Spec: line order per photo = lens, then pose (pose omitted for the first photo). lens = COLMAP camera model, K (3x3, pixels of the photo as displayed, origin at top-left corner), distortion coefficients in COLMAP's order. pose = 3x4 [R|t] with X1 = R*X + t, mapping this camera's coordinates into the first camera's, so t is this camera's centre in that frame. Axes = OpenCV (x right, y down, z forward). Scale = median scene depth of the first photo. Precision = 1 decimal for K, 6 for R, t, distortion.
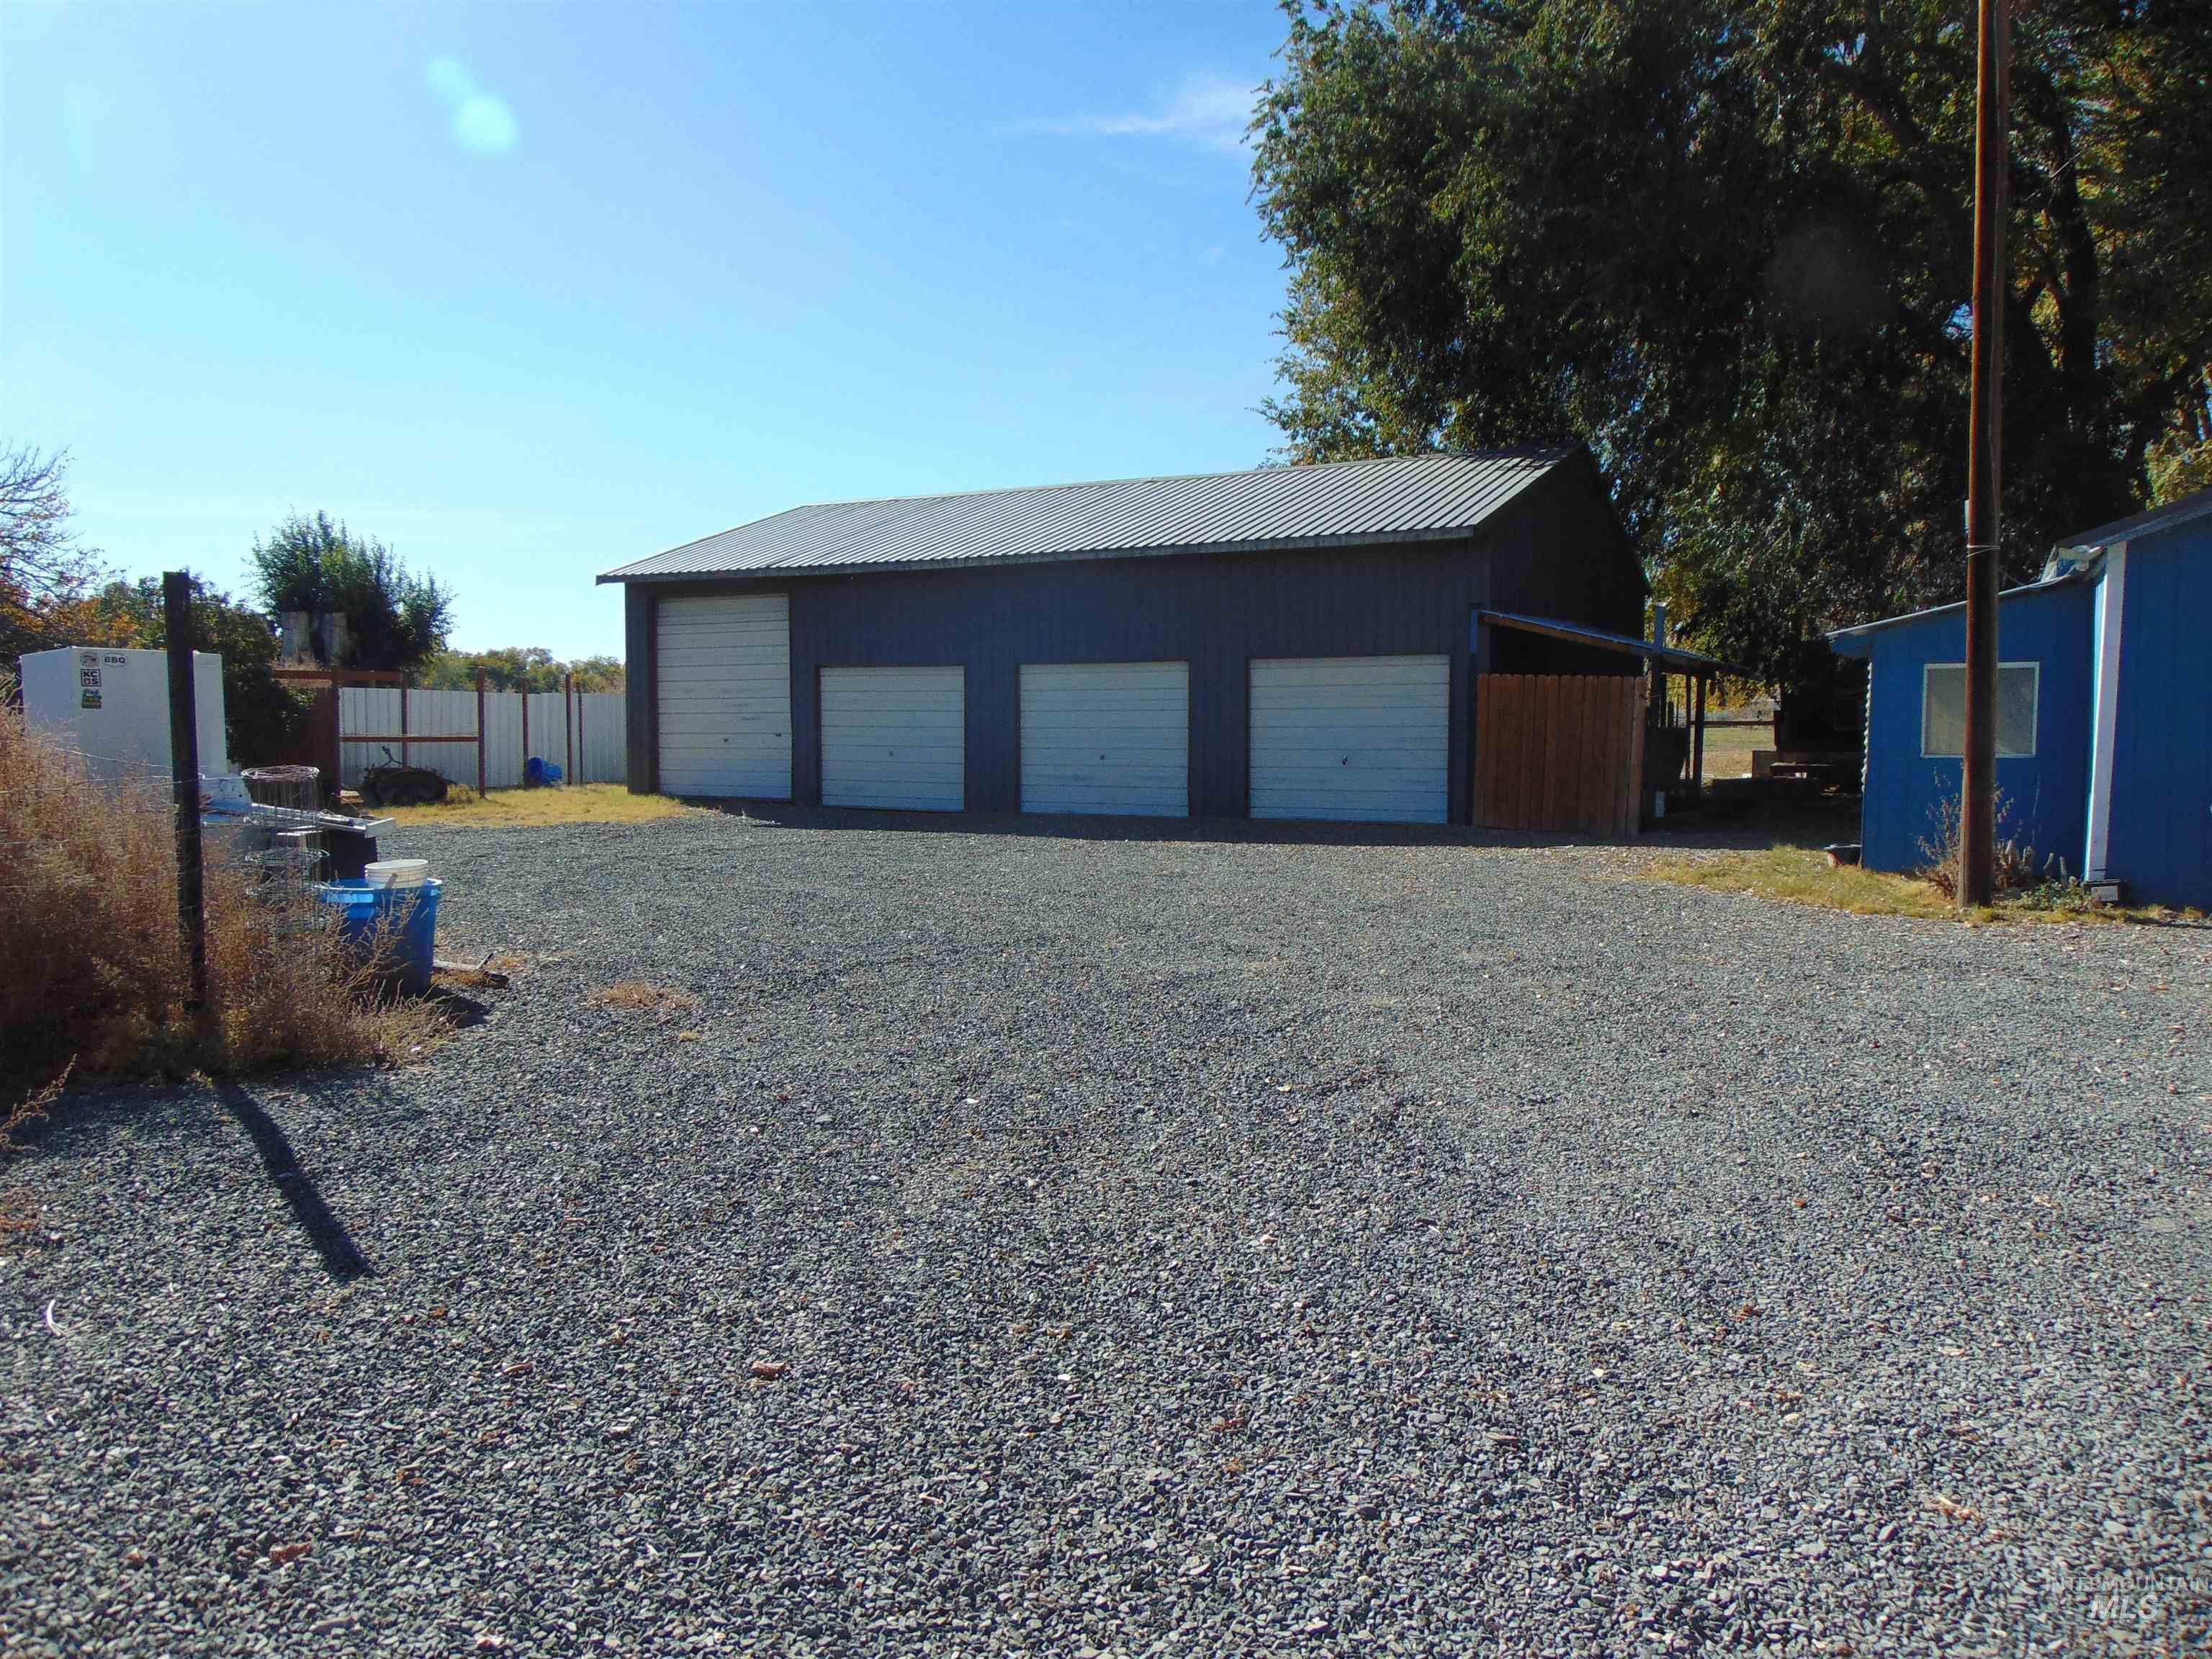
lens RADIAL K [[1636.1, 0, 1106.0], [0, 1636.1, 829.5], [0, 0, 1]] dist [-0.022418, 0.059888]
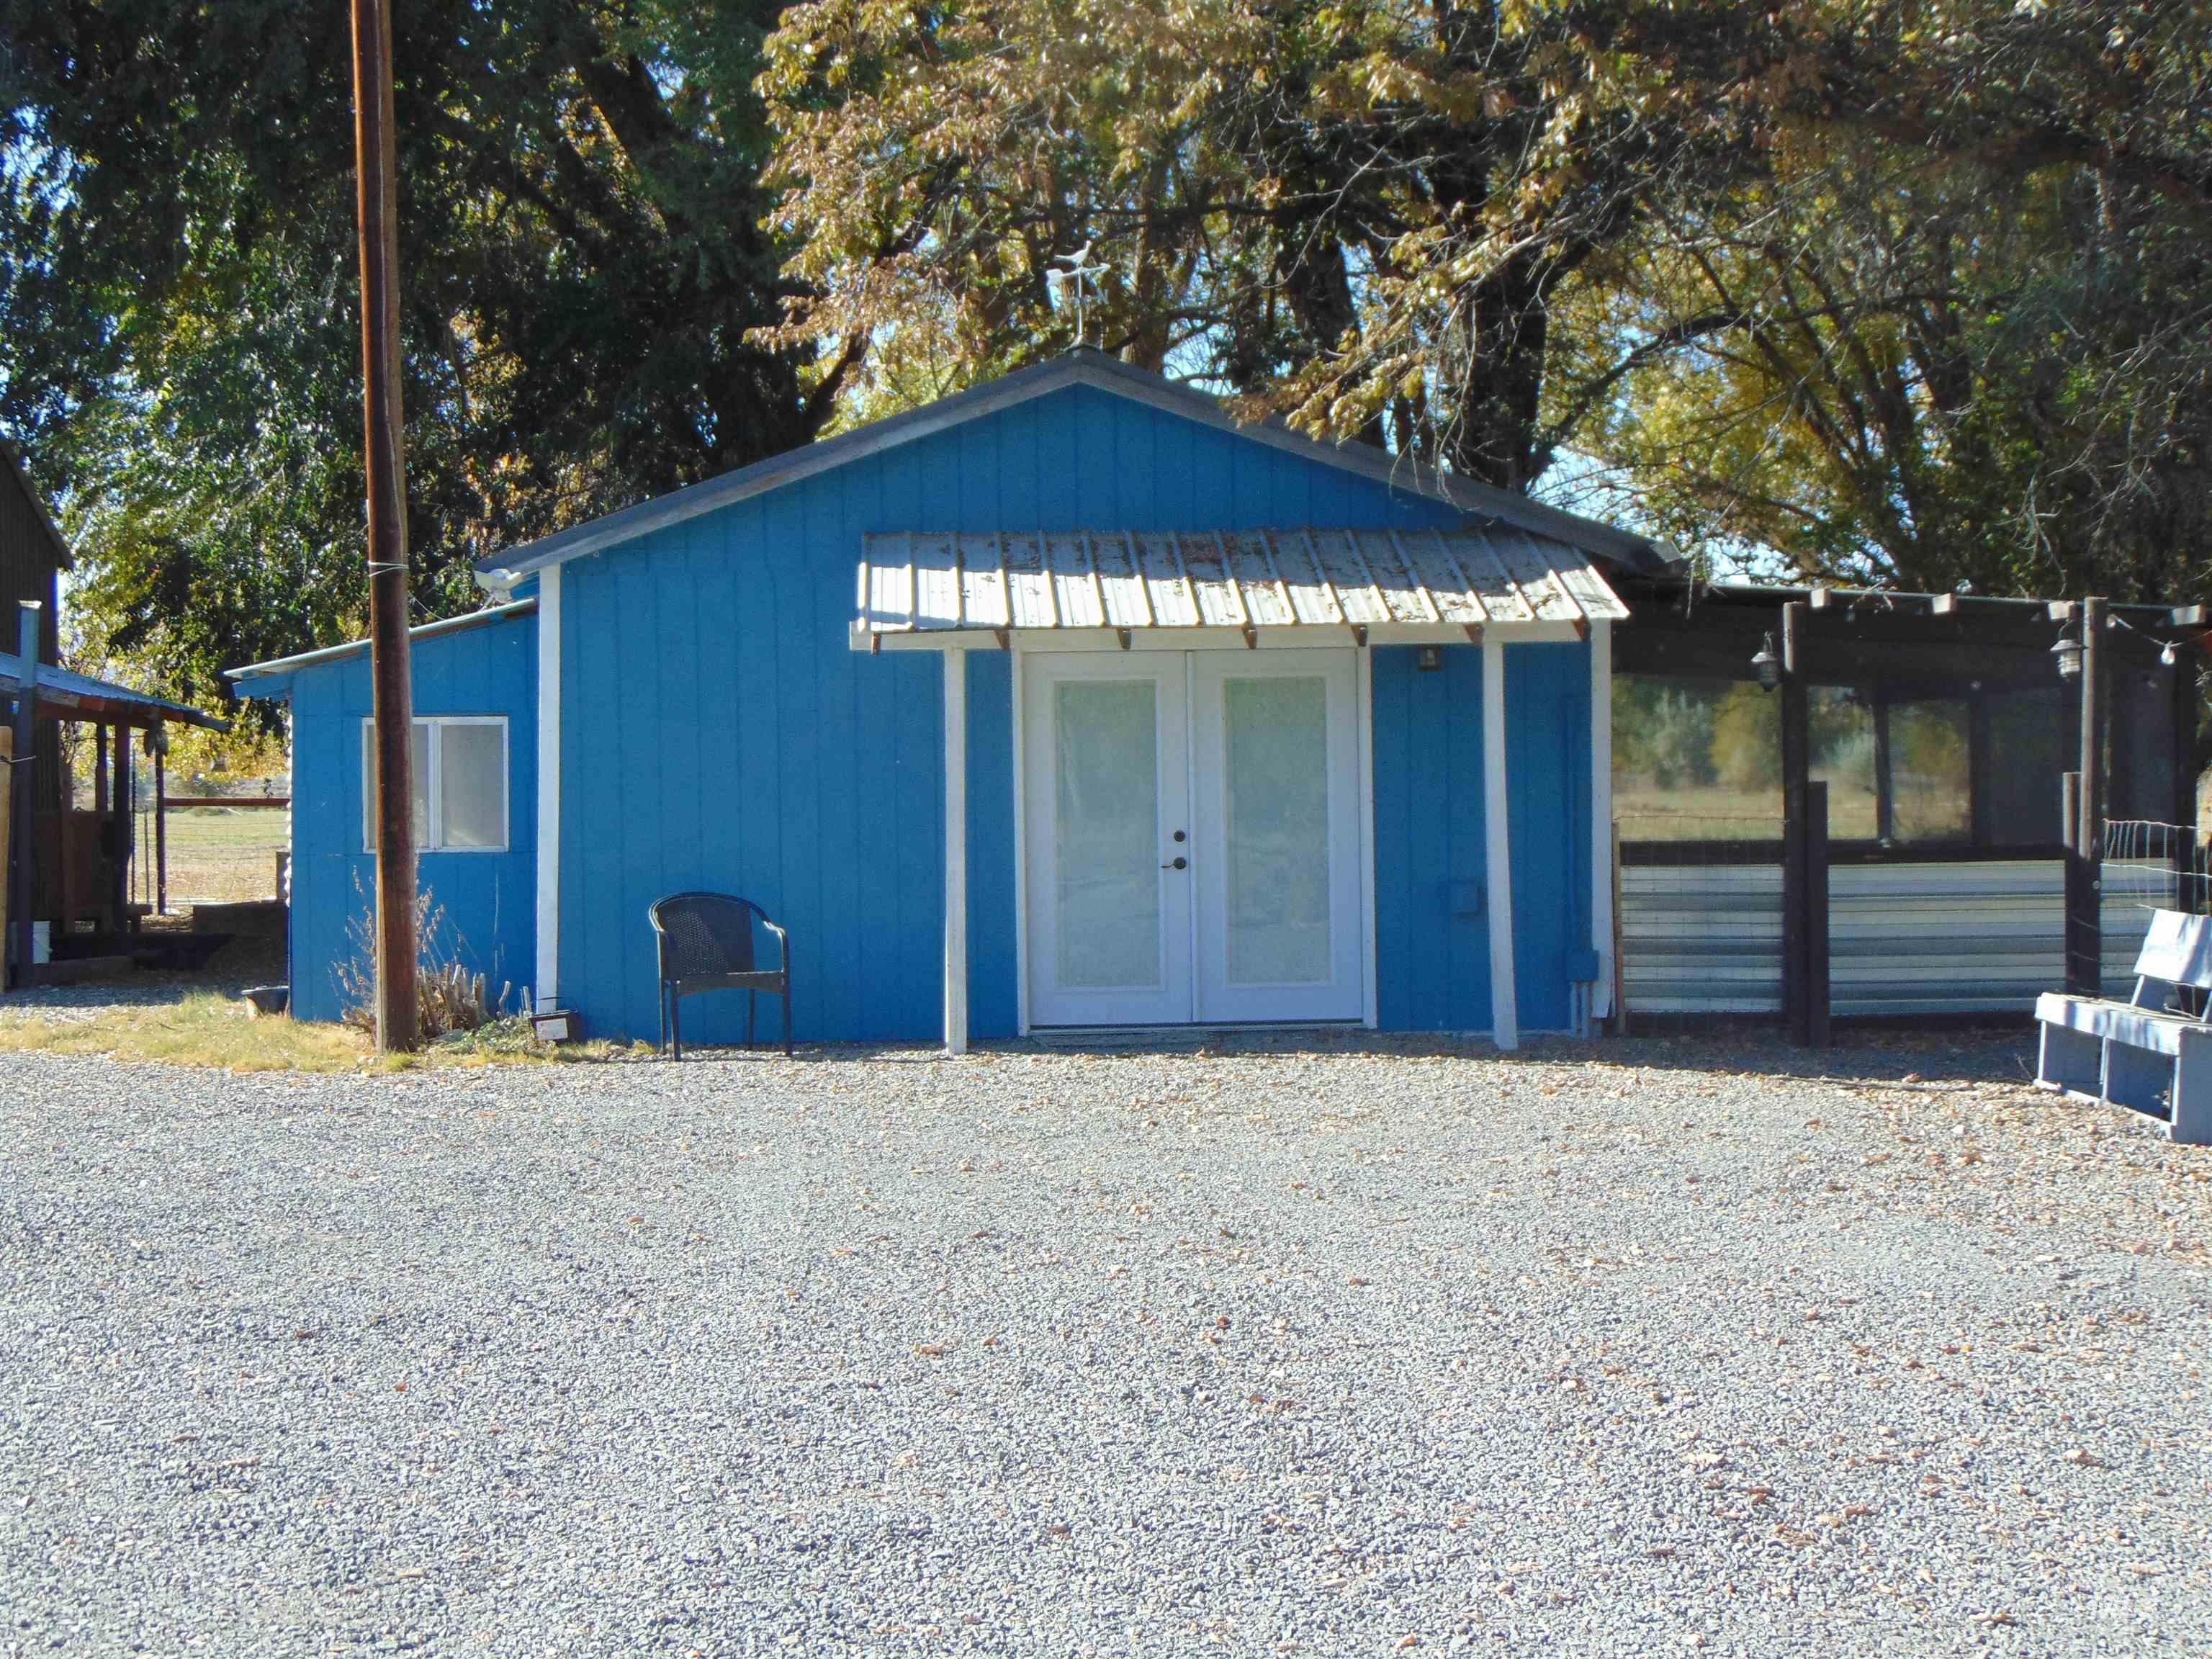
lens RADIAL K [[3937.0, 0, 1106.0], [0, 3937.0, 829.5], [0, 0, 1]] dist [0.045415, -0.014243]
pose [[0.857986, -0.008749, 0.513599, -0.059708], [0.038723, 0.998112, -0.047685, 0.026080], [-0.512212, 0.060802, 0.856704, -0.409917]]
